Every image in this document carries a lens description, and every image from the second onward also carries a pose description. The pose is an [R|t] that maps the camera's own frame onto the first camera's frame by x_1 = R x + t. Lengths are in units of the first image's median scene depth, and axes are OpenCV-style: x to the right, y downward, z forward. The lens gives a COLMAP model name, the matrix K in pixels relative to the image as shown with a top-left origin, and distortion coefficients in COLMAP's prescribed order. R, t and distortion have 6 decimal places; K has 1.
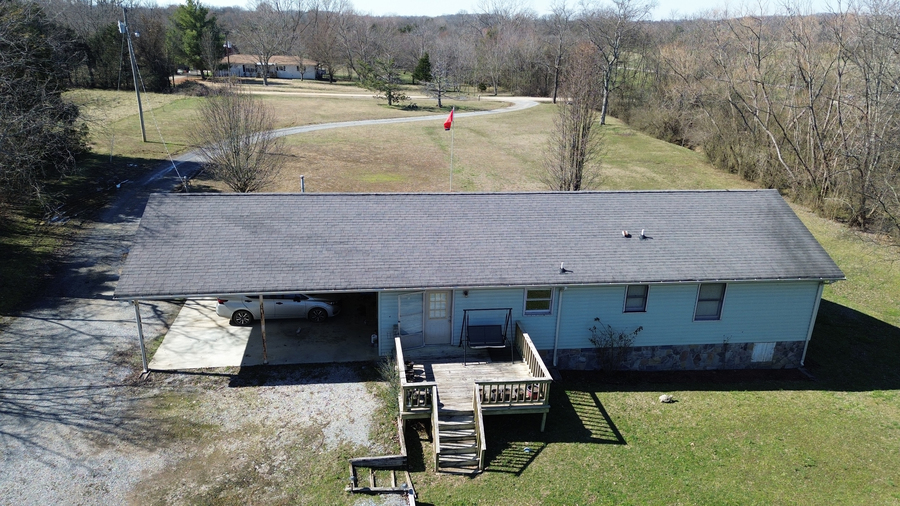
lens RADIAL K [[633.9, 0, 448.0], [0, 633.9, 255.3], [0, 0, 1]] dist [0.073954, -0.065374]
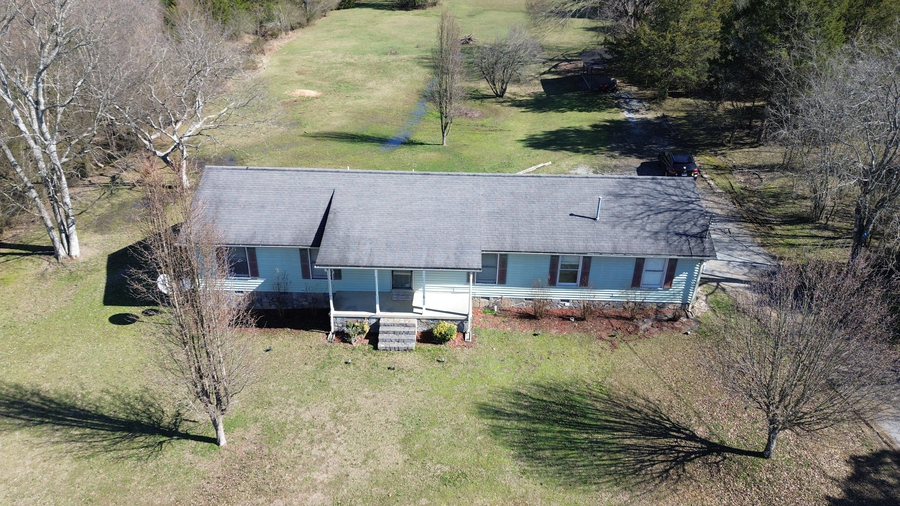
lens RADIAL K [[633.9, 0, 448.0], [0, 633.9, 255.3], [0, 0, 1]] dist [0.073954, -0.065374]
pose [[-0.986844, -0.114041, 0.114603, -0.128365], [0.011479, 0.657631, 0.753253, -1.108715], [-0.161268, 0.744658, -0.647670, 2.264472]]
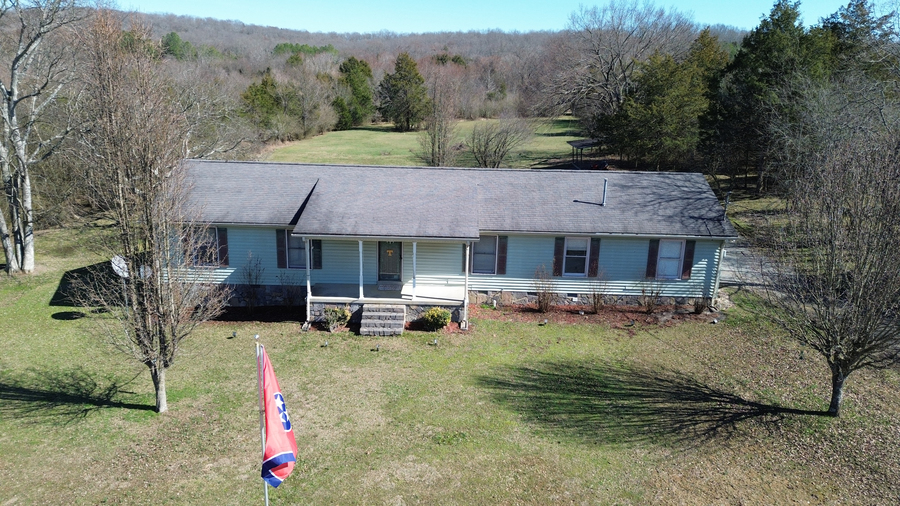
lens RADIAL K [[633.9, 0, 448.0], [0, 633.9, 255.3], [0, 0, 1]] dist [0.073954, -0.065374]
pose [[-0.988277, -0.090100, 0.123249, -0.139315], [-0.002208, 0.815634, 0.578563, -0.764979], [-0.152655, 0.571509, -0.806272, 2.390742]]
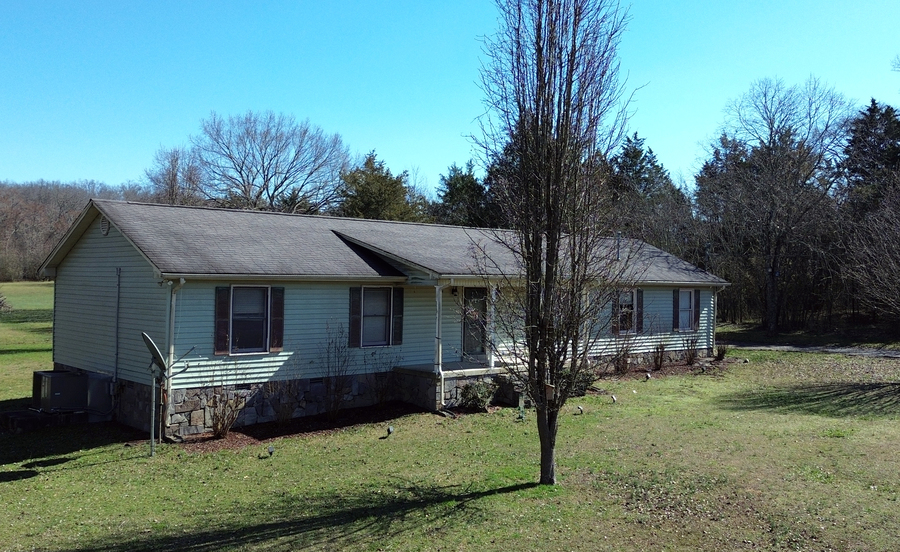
lens RADIAL K [[843.4, 0, 479.3], [0, 843.4, 276.6], [0, 0, 1]] dist [0.045971, -0.000062]
pose [[-0.814811, -0.045453, -0.577942, 0.842237], [-0.238988, 0.934605, 0.263434, -0.429164], [0.528174, 0.352771, -0.772389, 2.341305]]
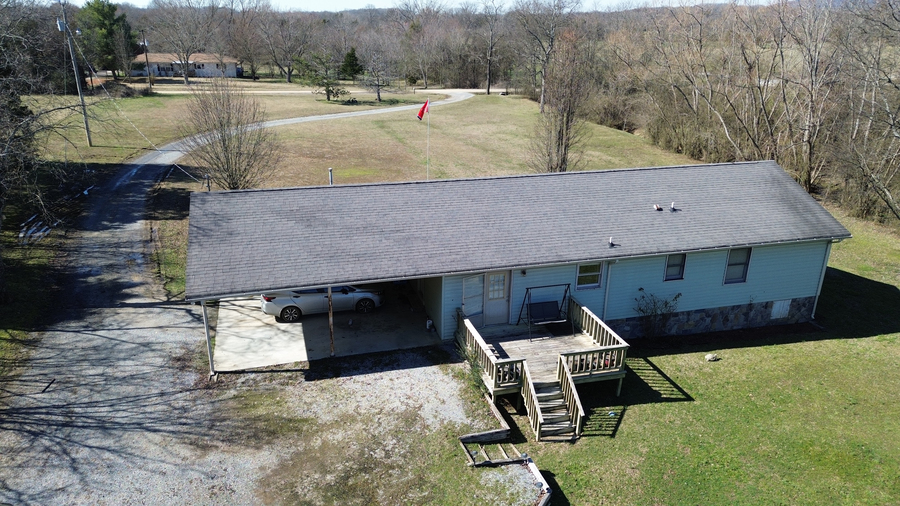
lens RADIAL K [[633.9, 0, 448.0], [0, 633.9, 255.3], [0, 0, 1]] dist [0.073954, -0.065374]
pose [[0.989480, -0.064347, 0.129574, -0.226944], [0.063400, 0.997923, 0.011428, 0.012721], [-0.130040, -0.003093, 0.991504, -0.007747]]
